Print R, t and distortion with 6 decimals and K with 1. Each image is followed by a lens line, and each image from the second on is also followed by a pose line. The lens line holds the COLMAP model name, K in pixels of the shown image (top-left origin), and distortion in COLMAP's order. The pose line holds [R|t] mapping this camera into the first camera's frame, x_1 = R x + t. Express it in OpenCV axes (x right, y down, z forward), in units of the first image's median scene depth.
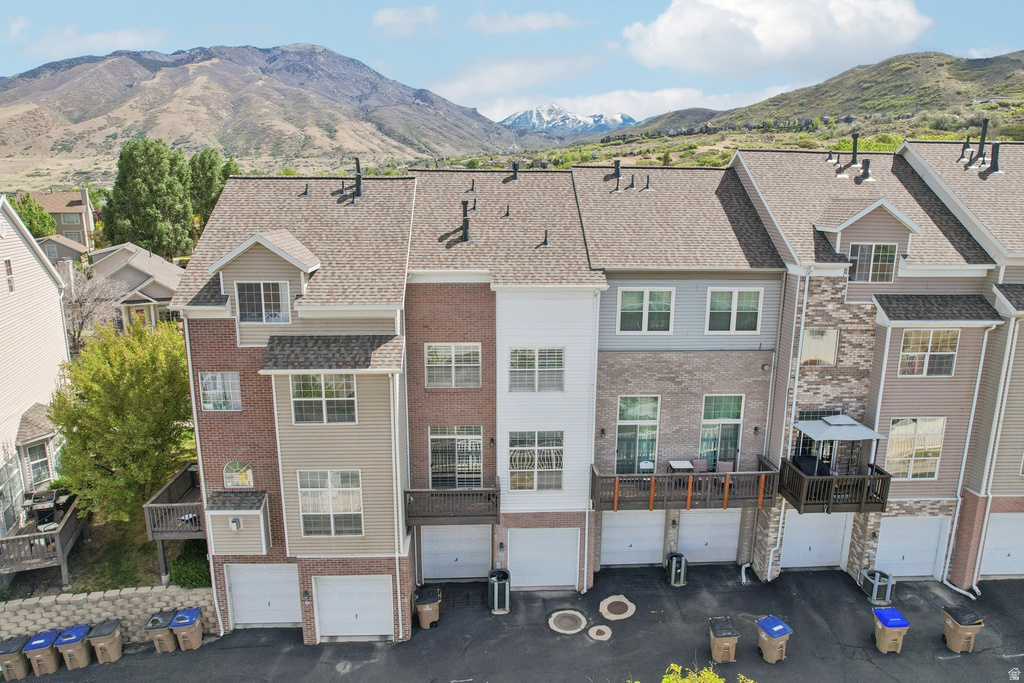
lens RADIAL K [[661.2, 0, 512.0], [0, 661.2, 341.5], [0, 0, 1]] dist [-0.085795, 0.079123]
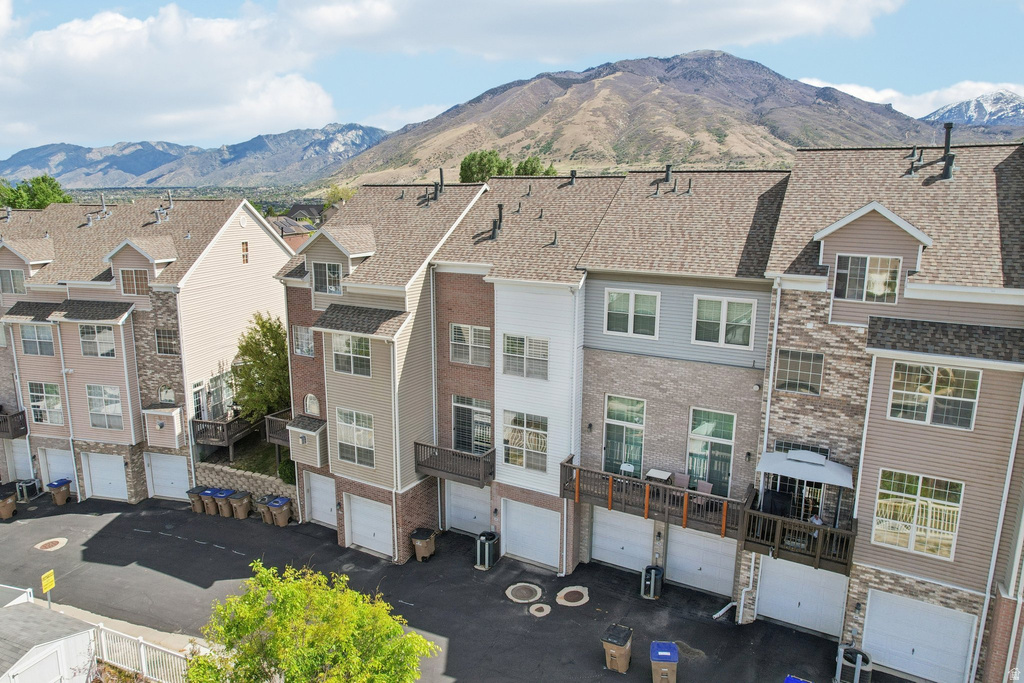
lens RADIAL K [[669.4, 0, 508.2], [0, 669.4, 331.9], [0, 0, 1]] dist [-0.088822, 0.085026]
pose [[0.843719, 0.104320, -0.526550, 0.580596], [-0.117094, 0.993079, 0.009123, -0.005456], [0.523858, 0.053959, 0.850095, 0.032451]]
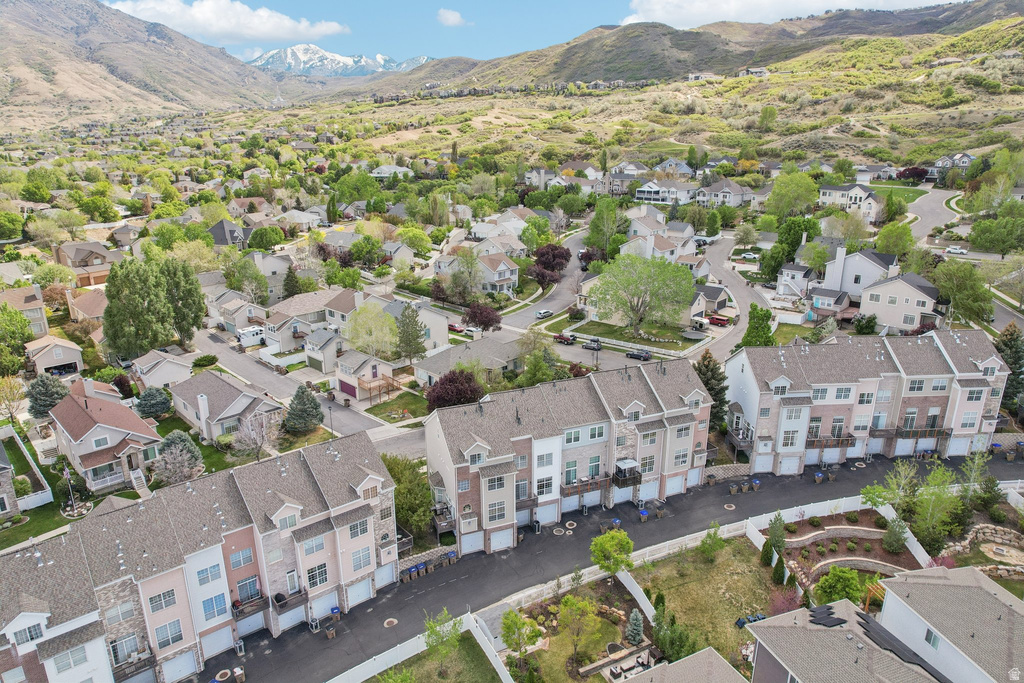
lens RADIAL K [[669.4, 0, 508.2], [0, 669.4, 331.9], [0, 0, 1]] dist [-0.088822, 0.085026]
pose [[0.942902, -0.105271, 0.315996, -1.102617], [0.081262, 0.992778, 0.088257, -0.888686], [-0.323005, -0.057539, 0.944647, -2.028775]]
